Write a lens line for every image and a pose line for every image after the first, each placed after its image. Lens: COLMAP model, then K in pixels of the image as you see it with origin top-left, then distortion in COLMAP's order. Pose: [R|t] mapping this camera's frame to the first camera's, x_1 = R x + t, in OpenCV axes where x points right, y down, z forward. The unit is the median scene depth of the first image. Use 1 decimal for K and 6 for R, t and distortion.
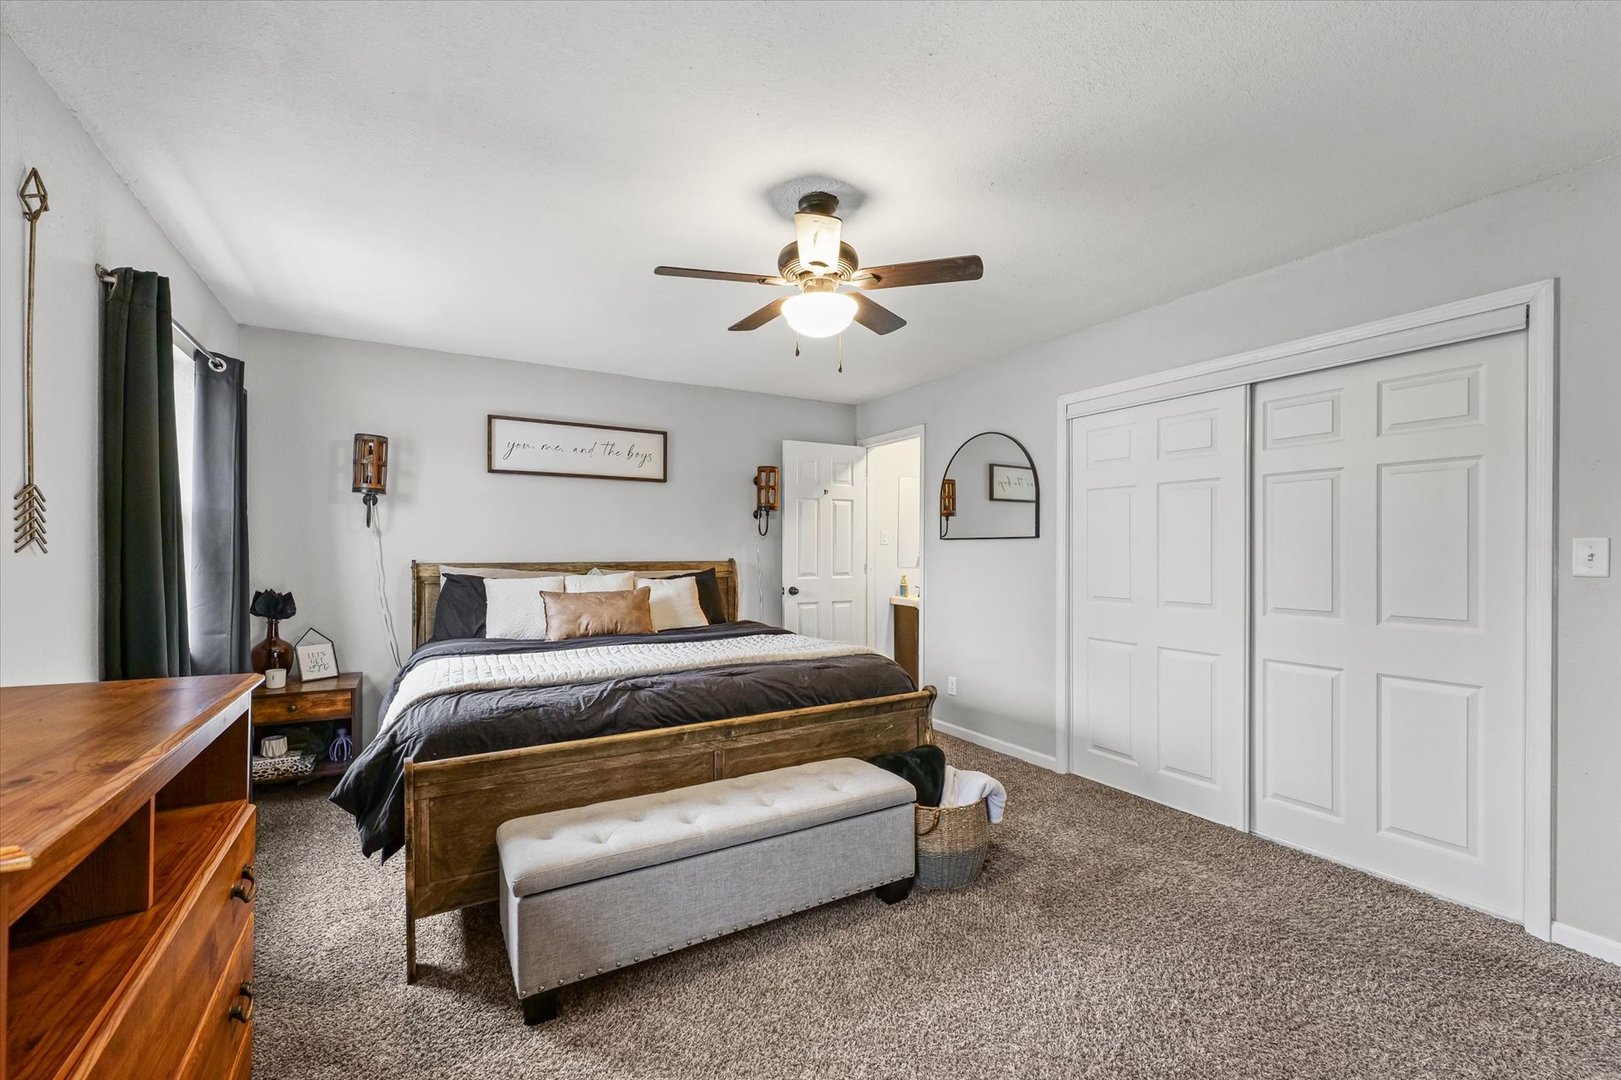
lens RADIAL K [[681.4, 0, 810.5], [0, 681.4, 540.0], [0, 0, 1]] dist [0.019983, 0.000032]
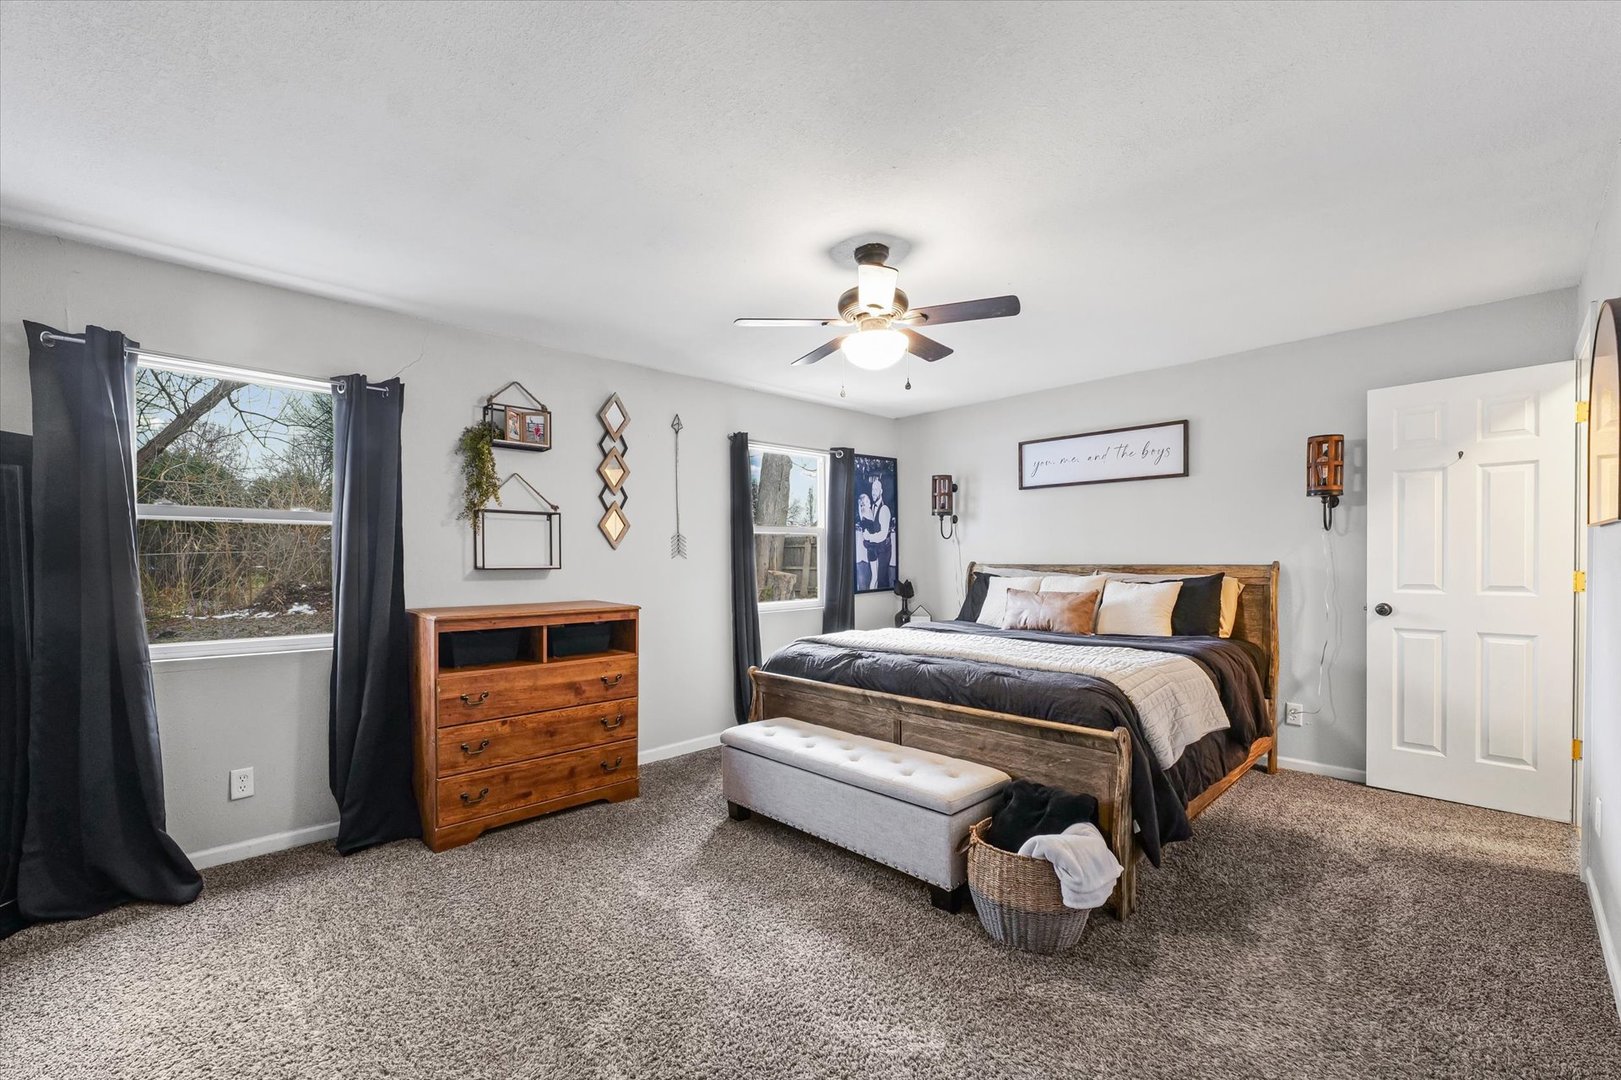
lens RADIAL K [[672.1, 0, 812.9], [0, 672.1, 554.4], [0, 0, 1]] dist [-0.000558, -0.000039]
pose [[0.236684, -0.006772, -0.971563, 0.661407], [0.023504, 0.999723, -0.001243, 0.009359], [0.971302, -0.022541, 0.236778, 0.390149]]
